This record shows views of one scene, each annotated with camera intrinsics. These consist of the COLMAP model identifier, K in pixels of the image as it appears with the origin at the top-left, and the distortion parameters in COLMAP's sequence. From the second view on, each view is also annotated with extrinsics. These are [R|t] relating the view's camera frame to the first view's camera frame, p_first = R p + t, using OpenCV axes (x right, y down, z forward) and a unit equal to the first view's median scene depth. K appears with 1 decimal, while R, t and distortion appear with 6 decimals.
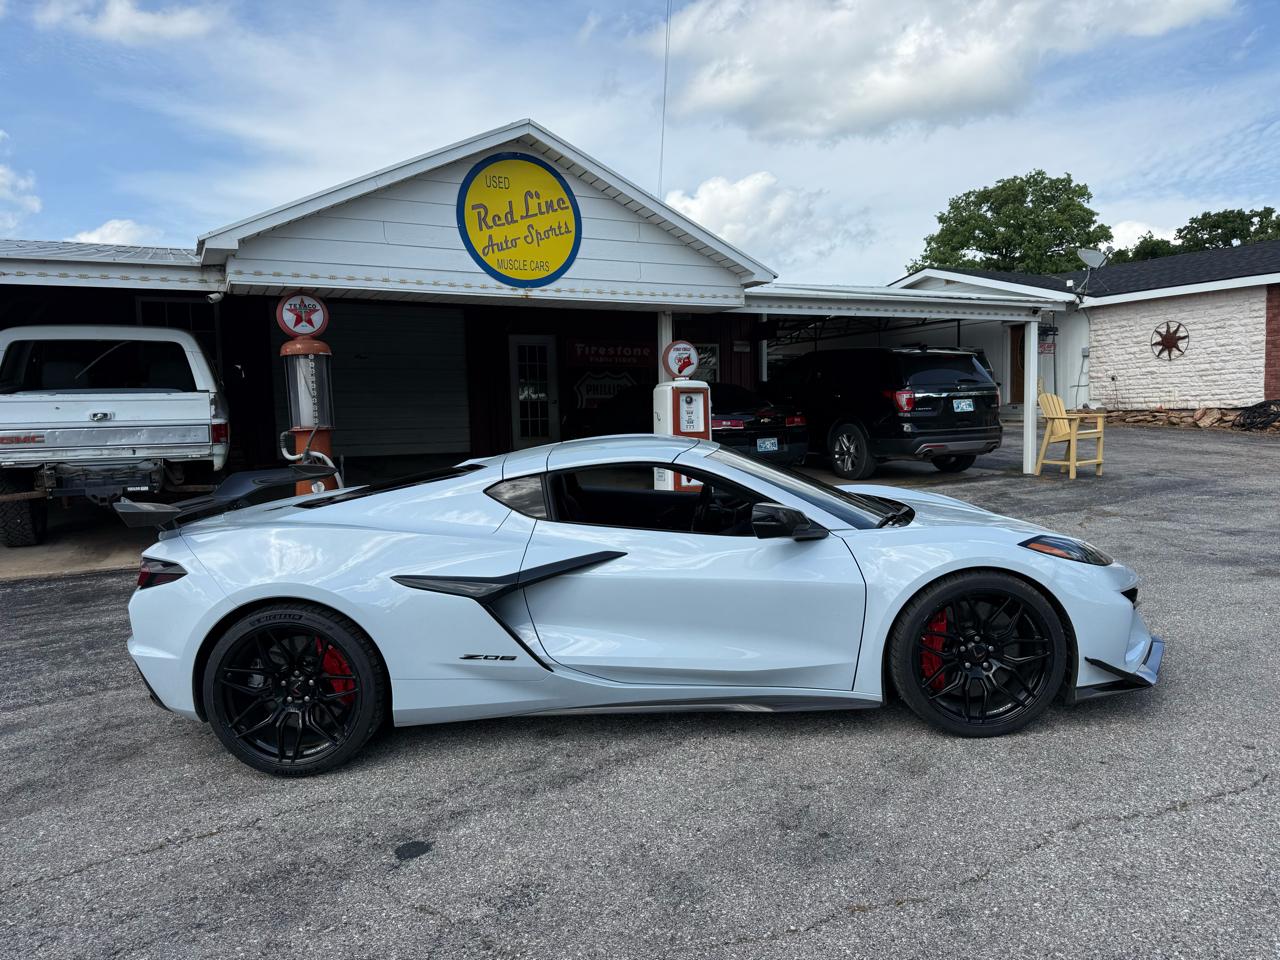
lens RADIAL K [[885.5, 0, 635.6], [0, 885.5, 498.1], [0, 0, 1]] dist [0.099634, -0.146841]
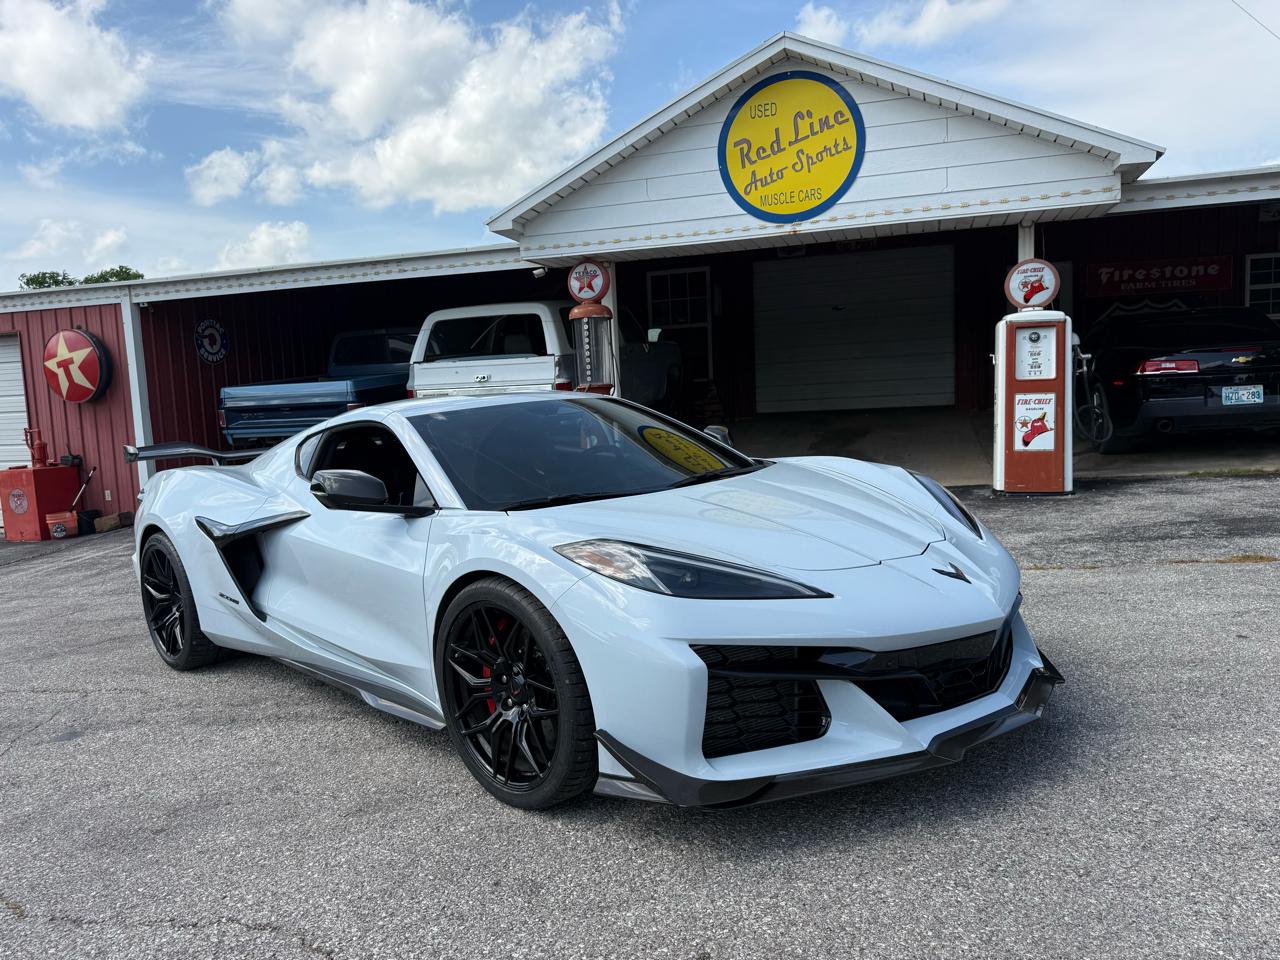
lens RADIAL K [[898.3, 0, 636.9], [0, 898.3, 494.0], [0, 0, 1]] dist [0.038708, -0.055840]
pose [[0.720323, 0.068948, -0.690204, 0.409110], [-0.035136, 0.997397, 0.062965, -0.015688], [0.692748, -0.021104, 0.720870, 0.233948]]
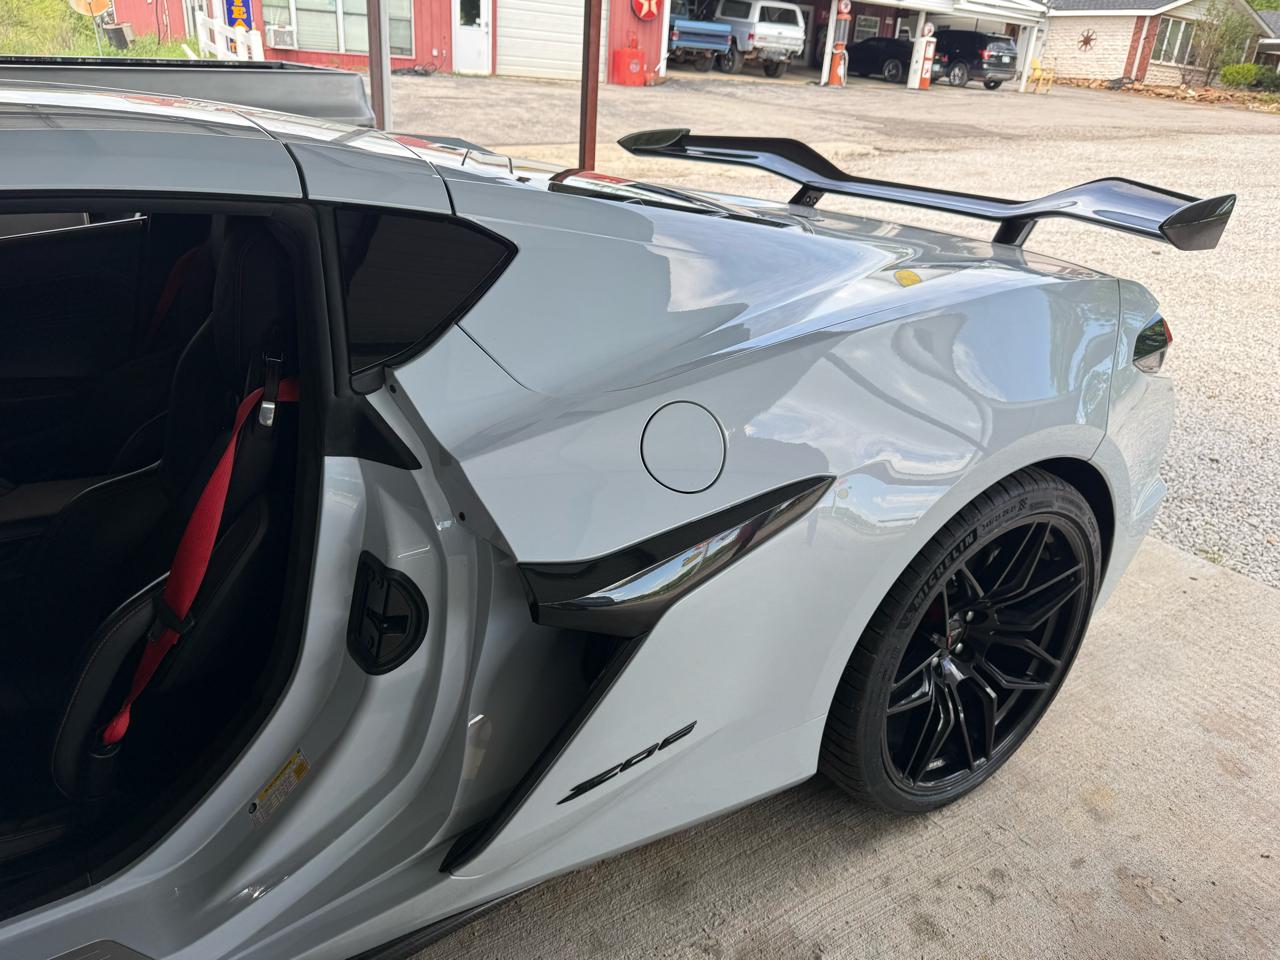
lens RADIAL K [[869.7, 0, 640.0], [0, 869.7, 480.0], [0, 0, 1]] dist [-0.023082, 0.000882]
pose [[0.992712, 0.036706, 0.114782, -1.340899], [-0.073606, 0.938851, 0.336364, 0.403914], [-0.095417, -0.342361, 0.934711, -2.386826]]
